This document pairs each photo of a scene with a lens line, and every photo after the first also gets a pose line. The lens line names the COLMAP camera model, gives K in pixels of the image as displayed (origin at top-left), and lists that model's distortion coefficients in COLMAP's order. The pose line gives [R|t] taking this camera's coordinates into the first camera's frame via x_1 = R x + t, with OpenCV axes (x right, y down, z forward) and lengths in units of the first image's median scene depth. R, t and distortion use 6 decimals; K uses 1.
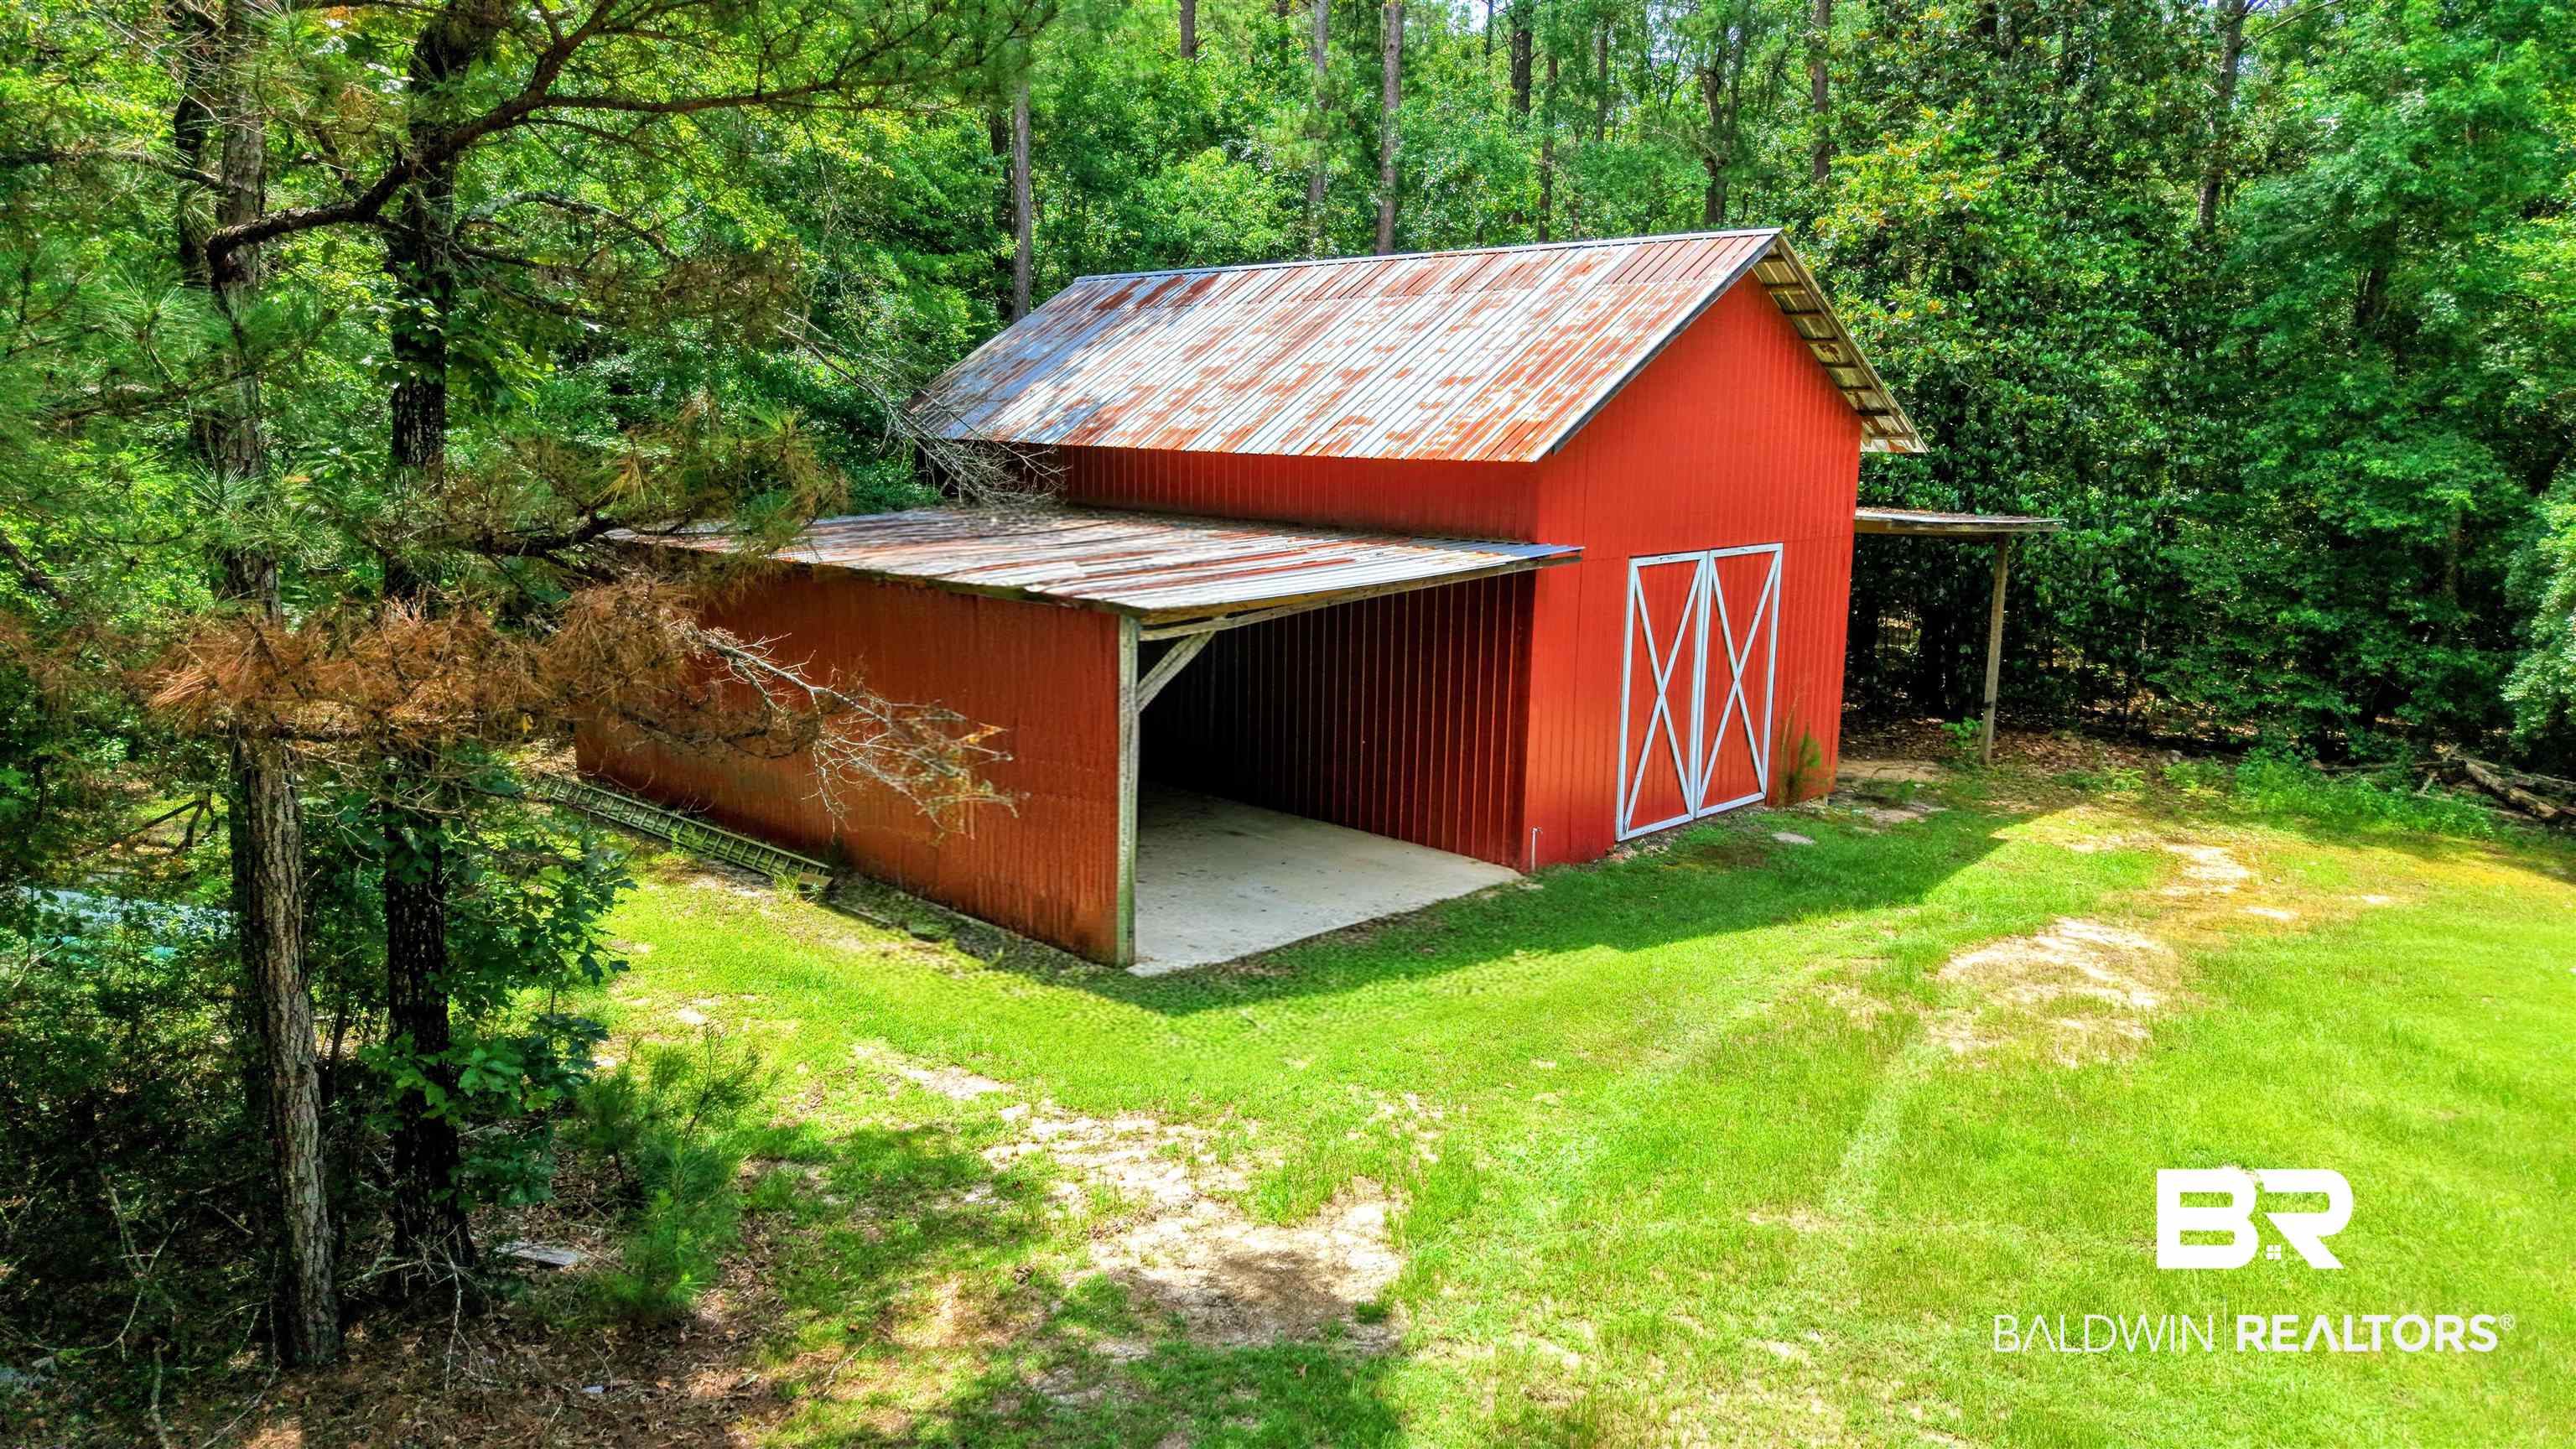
lens RADIAL K [[1714.1, 0, 1288.0], [0, 1714.1, 724.5], [0, 0, 1]] dist [0.087370, -0.120363]
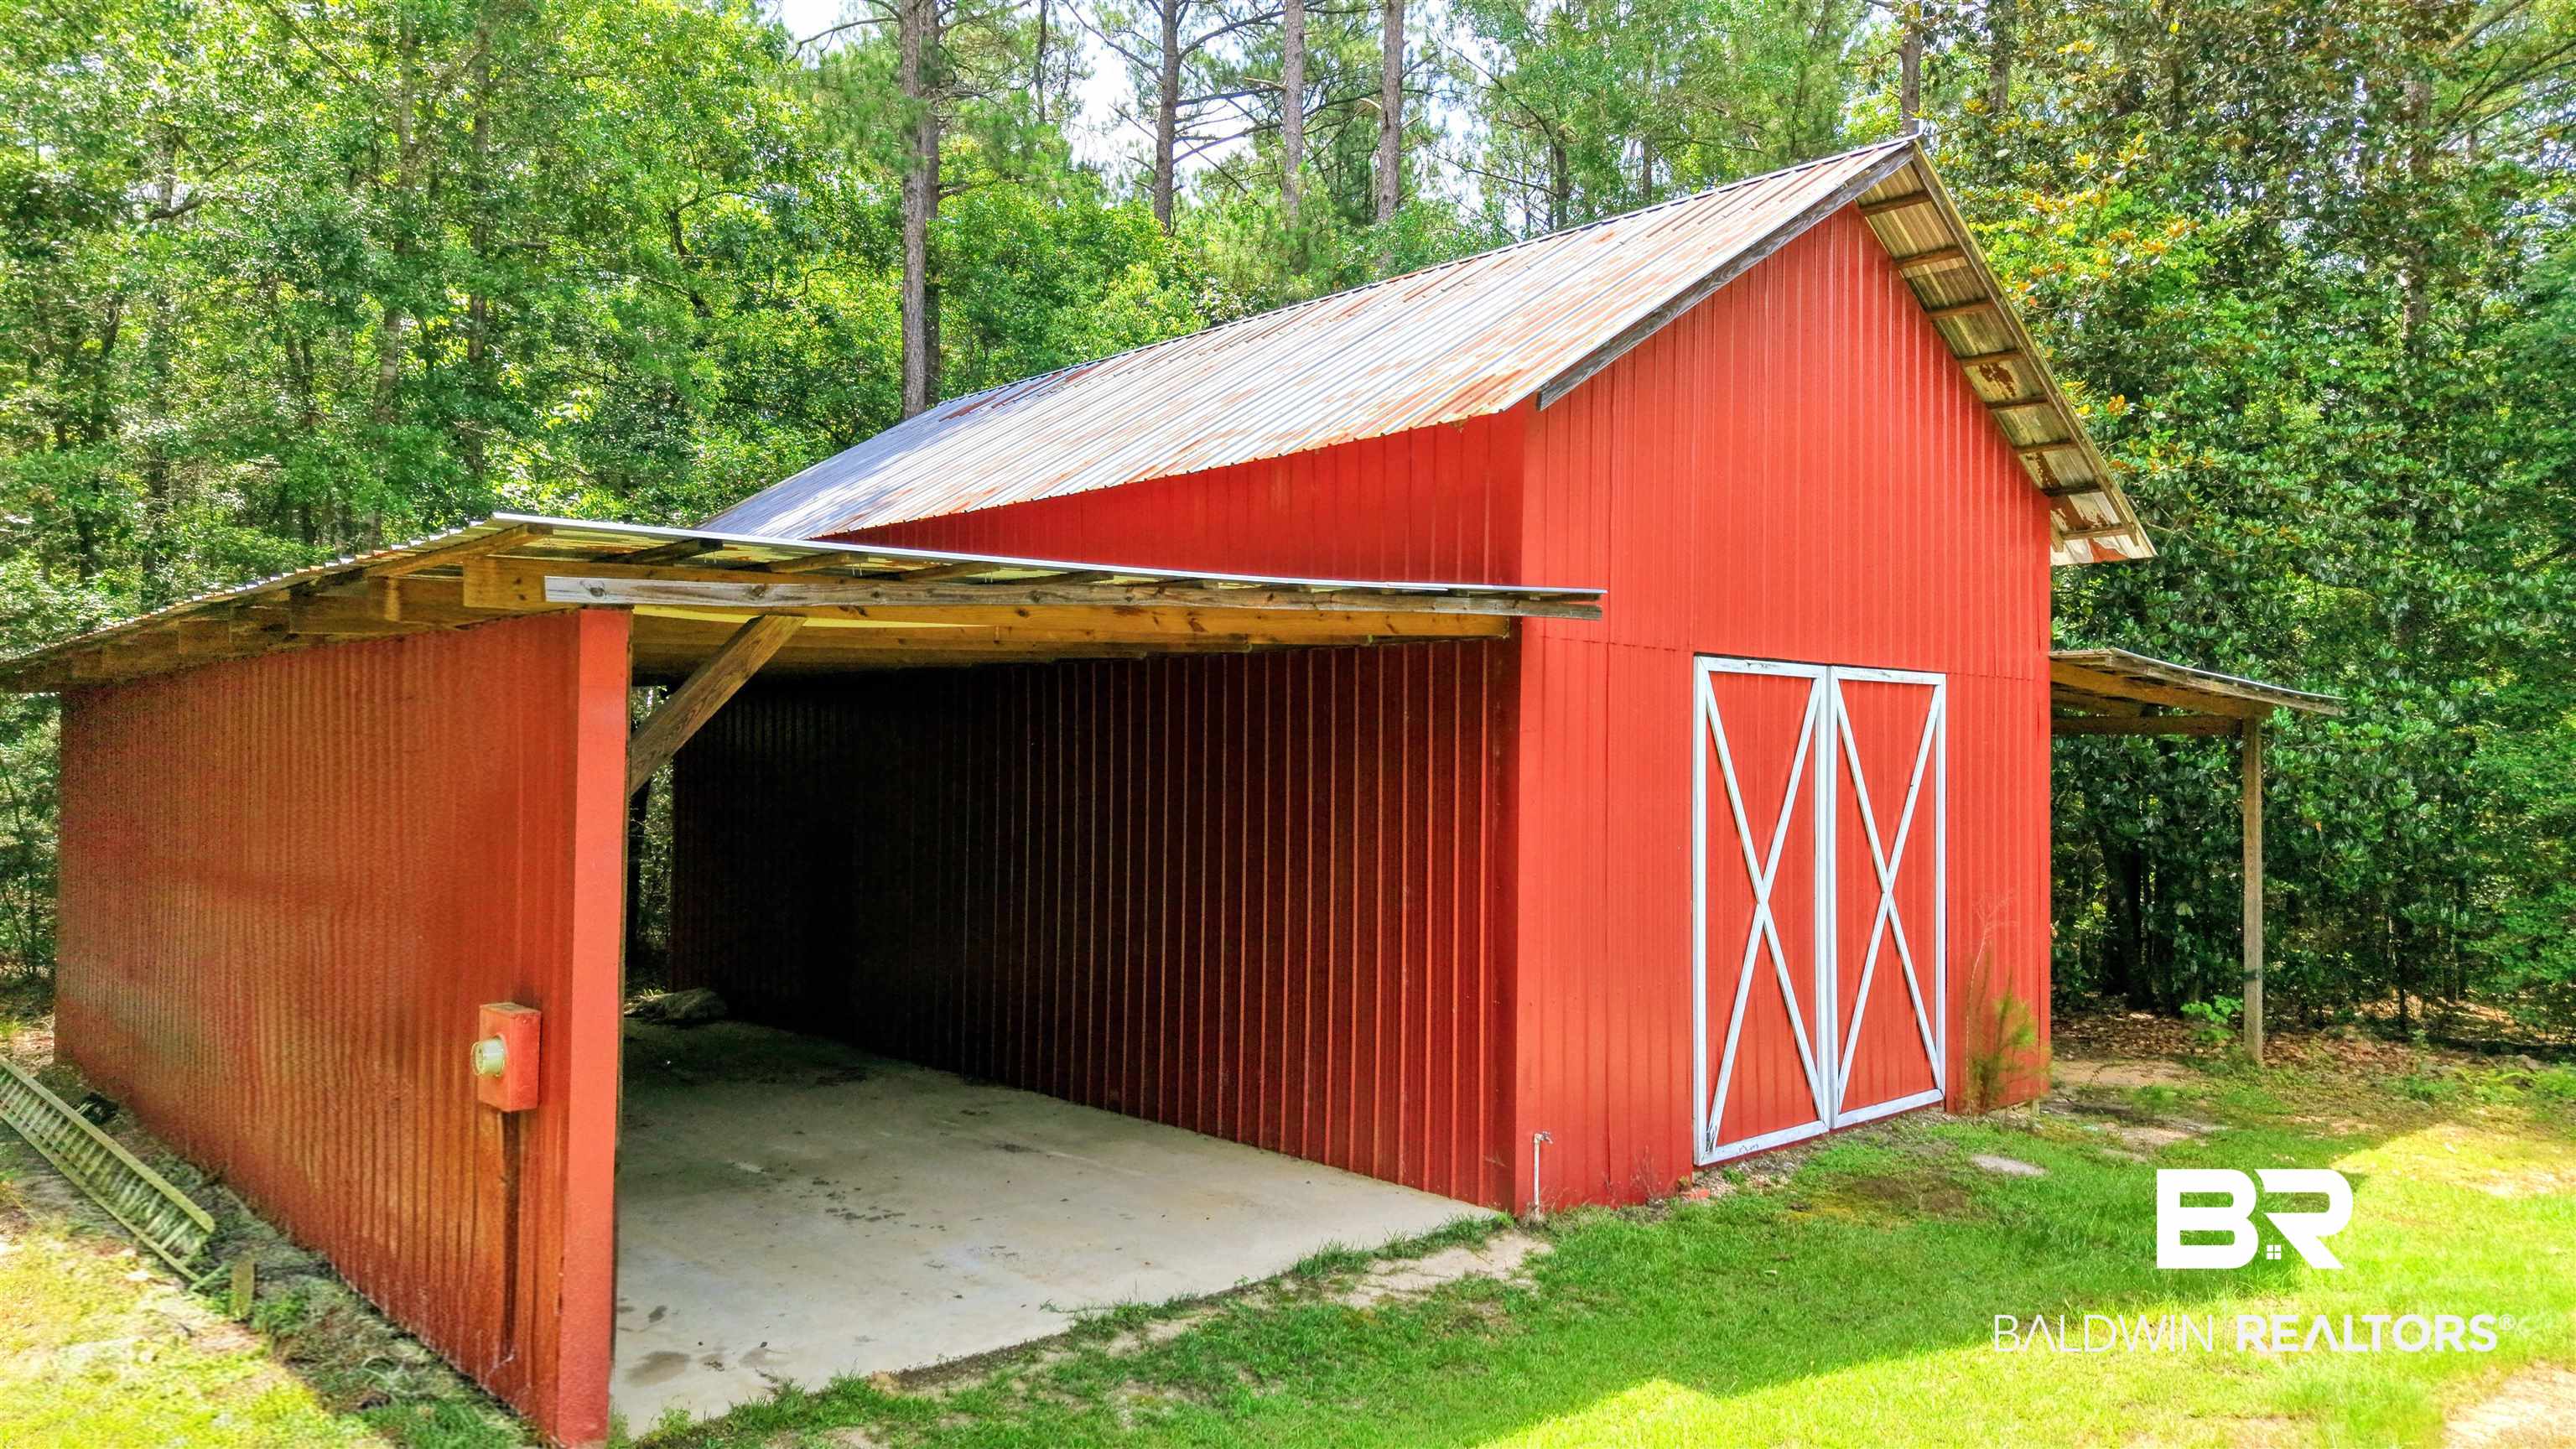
lens RADIAL K [[1770.4, 0, 1288.0], [0, 1770.4, 724.5], [0, 0, 1]] dist [0.033762, -0.001134]
pose [[0.999270, -0.006869, -0.037586, 0.076798], [-0.000592, 0.980804, -0.194997, 0.037632], [0.038204, 0.194877, 0.980083, 0.378670]]
